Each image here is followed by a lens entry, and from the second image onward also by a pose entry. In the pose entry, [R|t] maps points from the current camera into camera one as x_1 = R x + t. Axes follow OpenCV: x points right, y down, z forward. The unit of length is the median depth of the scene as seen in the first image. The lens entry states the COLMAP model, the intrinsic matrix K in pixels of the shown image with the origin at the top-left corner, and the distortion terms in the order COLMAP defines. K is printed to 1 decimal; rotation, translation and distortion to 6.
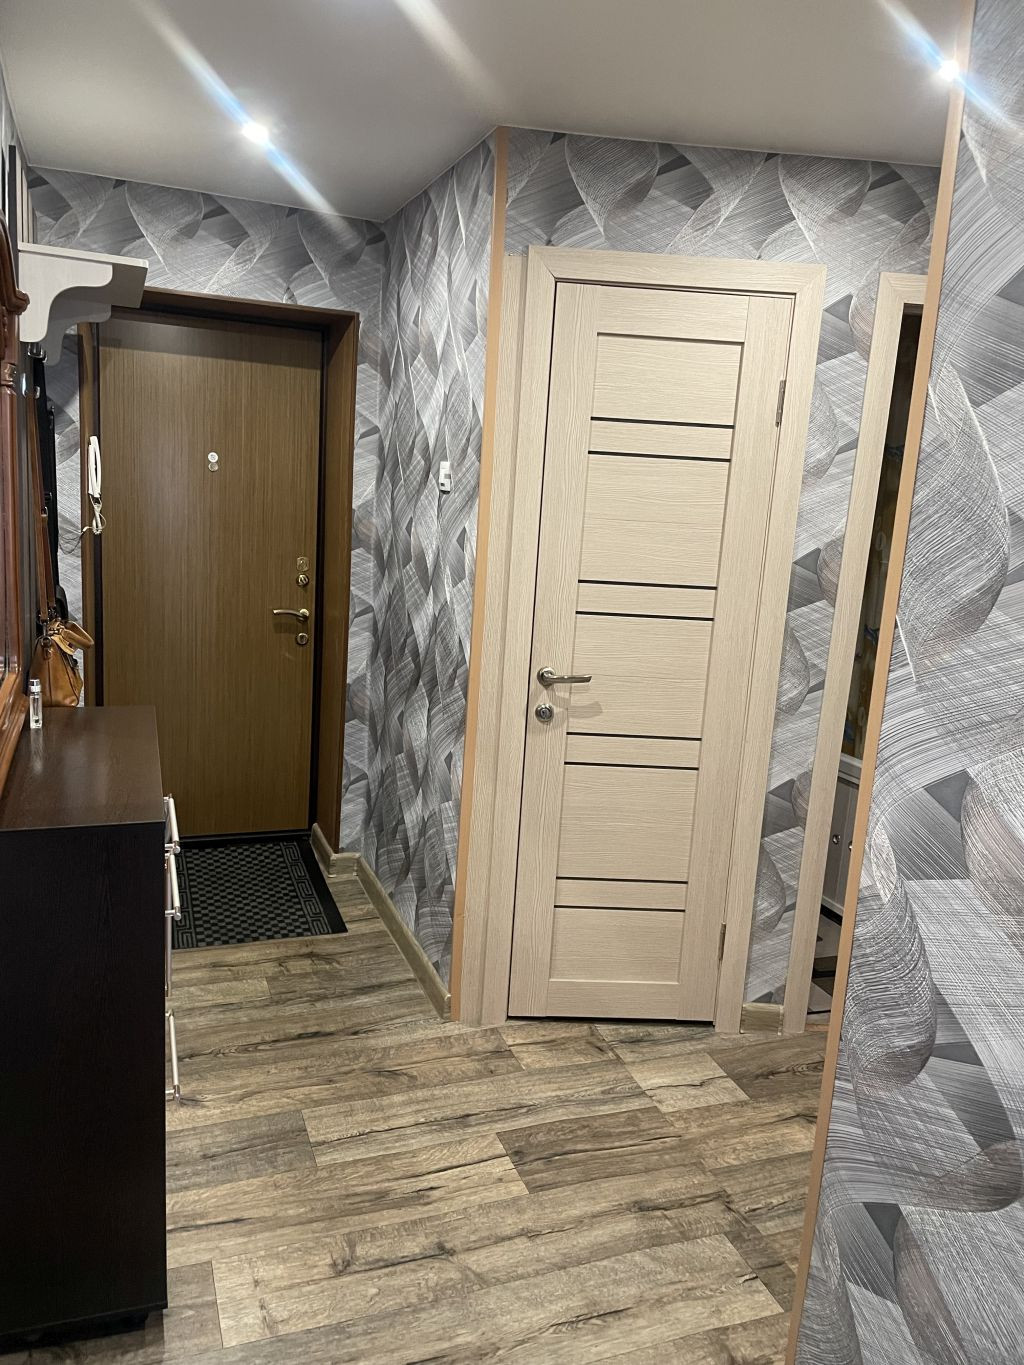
lens RADIAL K [[1037.0, 0, 515.3], [0, 1037.0, 685.6], [0, 0, 1]] dist [0.085377, -0.111414]
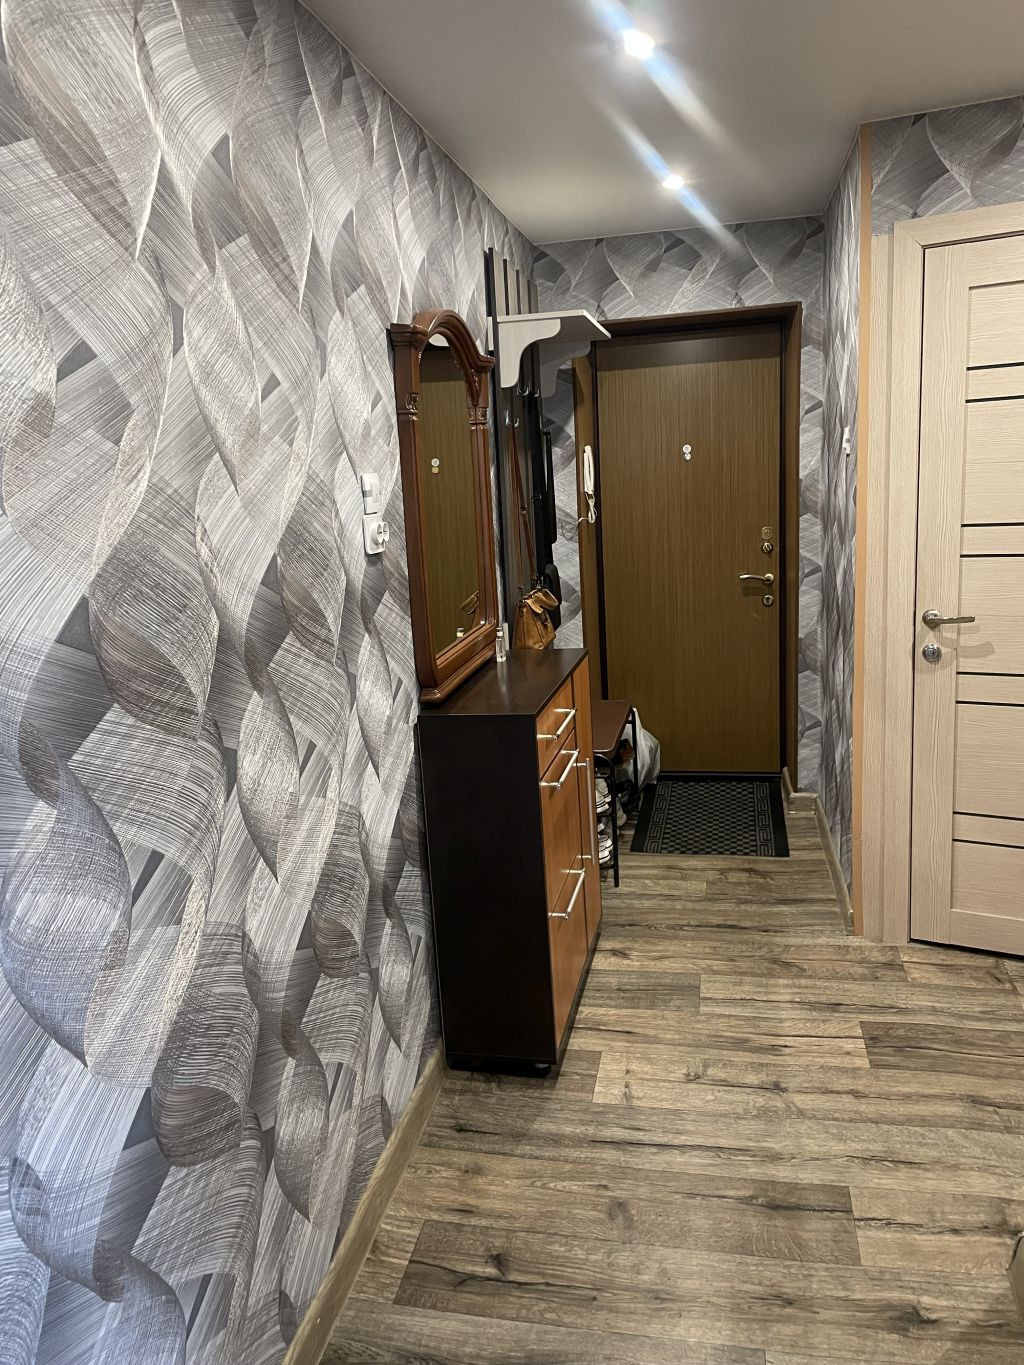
lens RADIAL K [[1037.0, 0, 499.2], [0, 1037.0, 681.9], [0, 0, 1]] dist [0.085377, -0.111414]
pose [[0.832283, 0.001249, -0.554350, 0.248552], [0.006265, 0.999912, 0.011659, 0.039320], [0.554316, -0.013176, 0.832202, -0.132936]]
